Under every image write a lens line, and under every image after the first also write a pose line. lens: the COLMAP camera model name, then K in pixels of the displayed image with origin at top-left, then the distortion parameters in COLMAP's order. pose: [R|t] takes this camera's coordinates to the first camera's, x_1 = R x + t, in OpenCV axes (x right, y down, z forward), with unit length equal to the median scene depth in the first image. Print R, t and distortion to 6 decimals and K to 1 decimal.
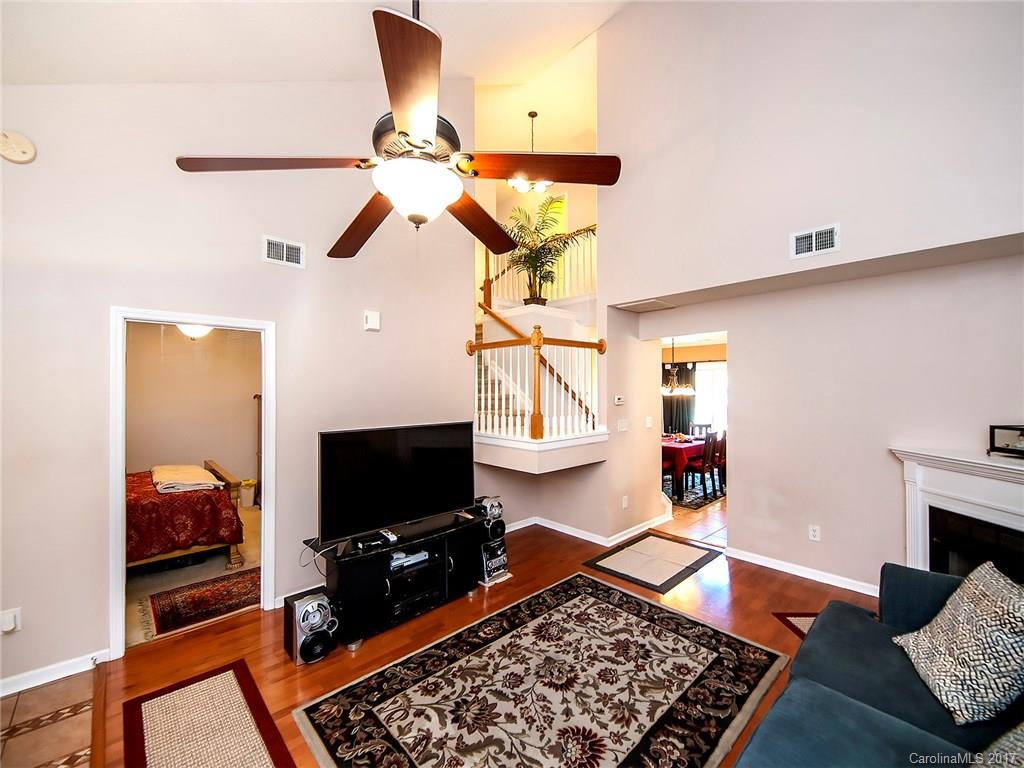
lens RADIAL K [[423.7, 0, 507.0], [0, 423.7, 381.5], [0, 0, 1]] dist [0.018679, -0.010606]
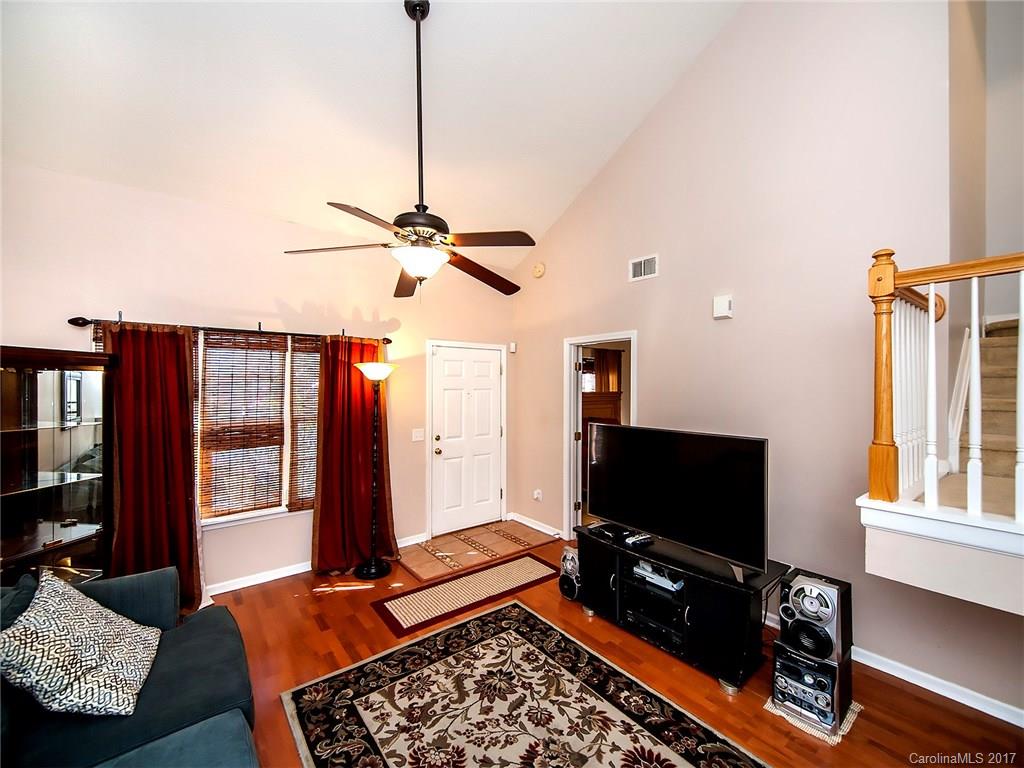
lens RADIAL K [[423.7, 0, 507.0], [0, 423.7, 381.5], [0, 0, 1]] dist [0.018679, -0.010606]
pose [[-0.088010, 0.006970, -0.996095, 0.920133], [0.011429, 0.999917, 0.005987, -0.002644], [0.996054, -0.010857, -0.088082, 1.040284]]
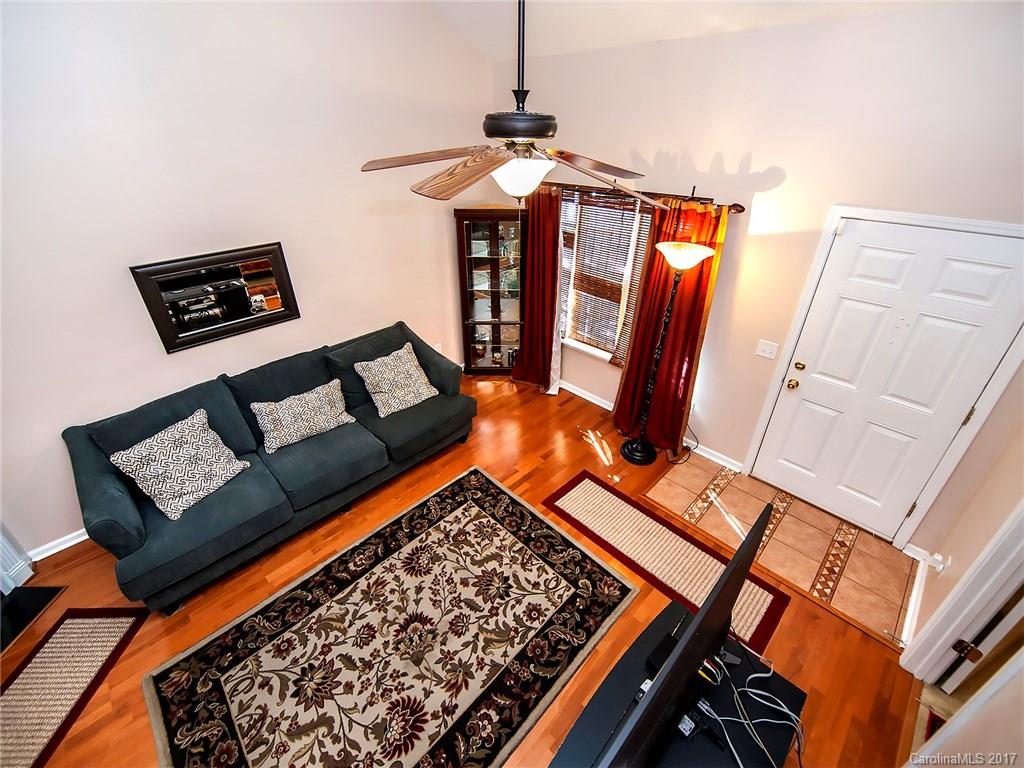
lens RADIAL K [[423.7, 0, 507.0], [0, 423.7, 381.5], [0, 0, 1]] dist [0.018679, -0.010606]
pose [[-0.999535, 0.023737, -0.019159, -0.100038], [0.010606, 0.859335, 0.511304, -0.364865], [0.028601, 0.510862, -0.859187, 1.637752]]
